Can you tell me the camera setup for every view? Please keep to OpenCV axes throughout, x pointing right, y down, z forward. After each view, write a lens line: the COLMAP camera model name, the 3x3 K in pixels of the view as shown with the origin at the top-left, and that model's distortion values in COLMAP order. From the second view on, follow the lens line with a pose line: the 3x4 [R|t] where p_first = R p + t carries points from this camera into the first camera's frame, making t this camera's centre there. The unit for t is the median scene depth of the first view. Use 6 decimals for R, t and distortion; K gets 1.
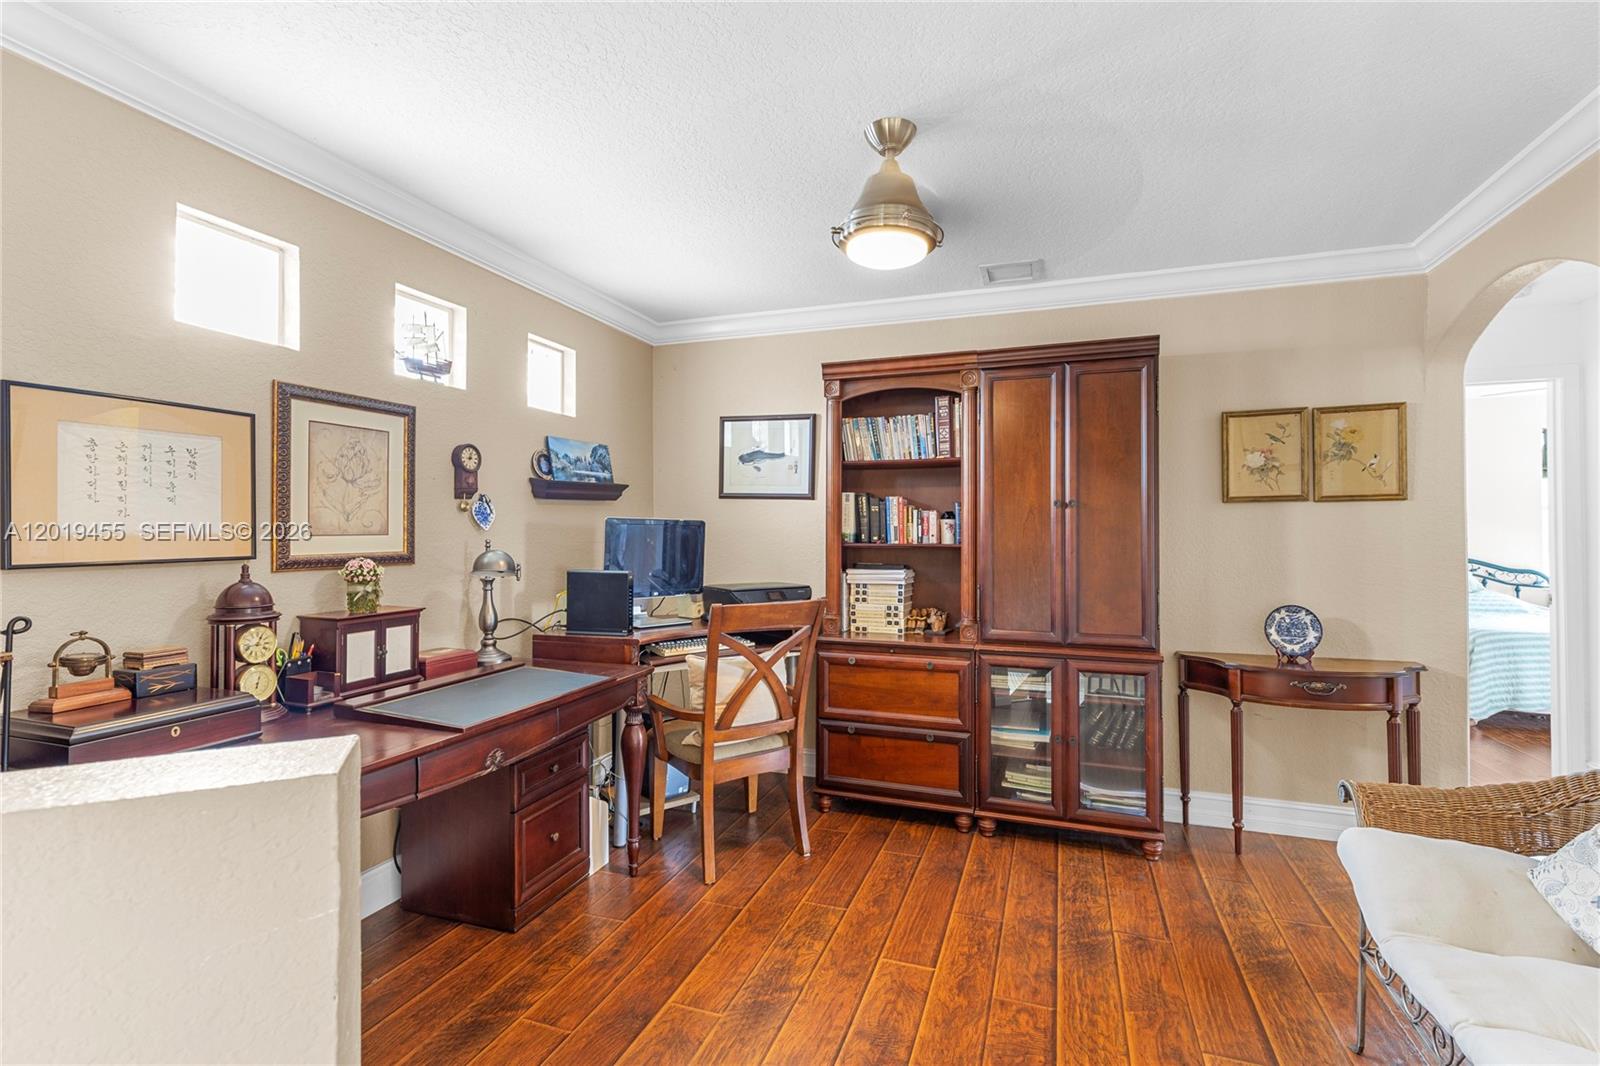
lens RADIAL K [[724.7, 0, 806.8], [0, 724.7, 523.5], [0, 0, 1]] dist [0.010679, -0.000295]
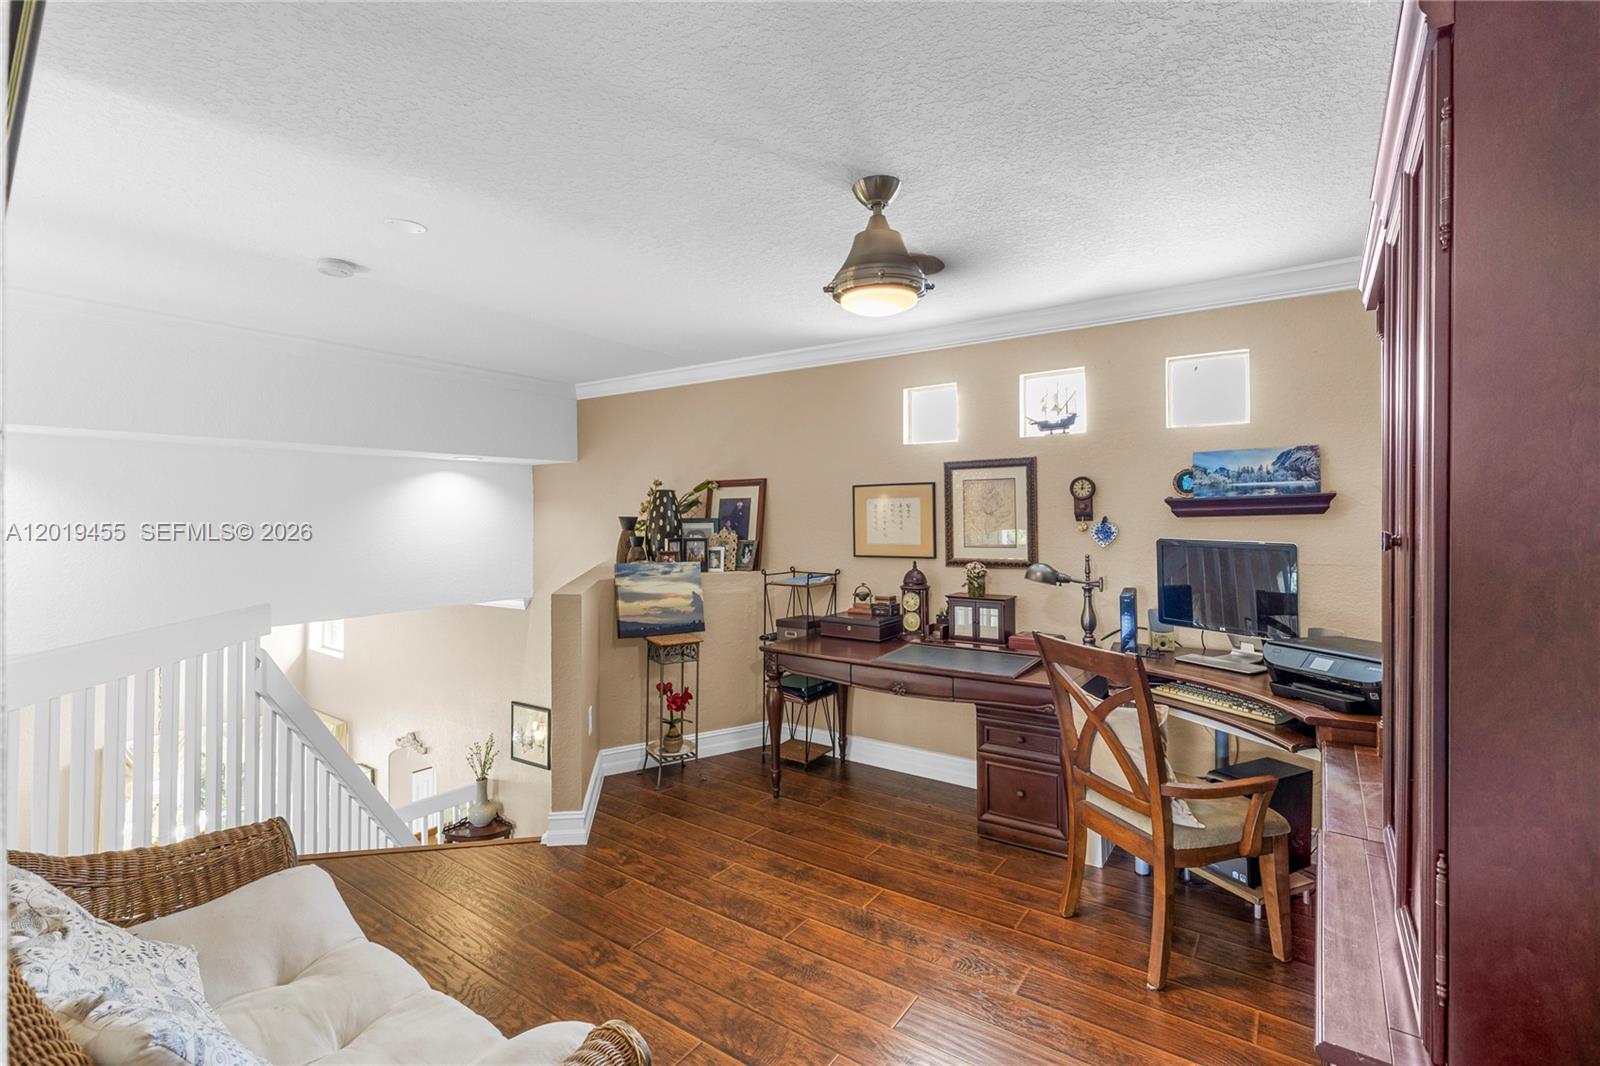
lens RADIAL K [[724.7, 0, 808.5], [0, 724.7, 526.6], [0, 0, 1]] dist [0.010679, -0.000295]
pose [[-0.269090, 0.000993, -0.963114, 0.932267], [0.004565, 0.999990, -0.000245, -0.029010], [0.963104, -0.004462, -0.269092, 0.969384]]
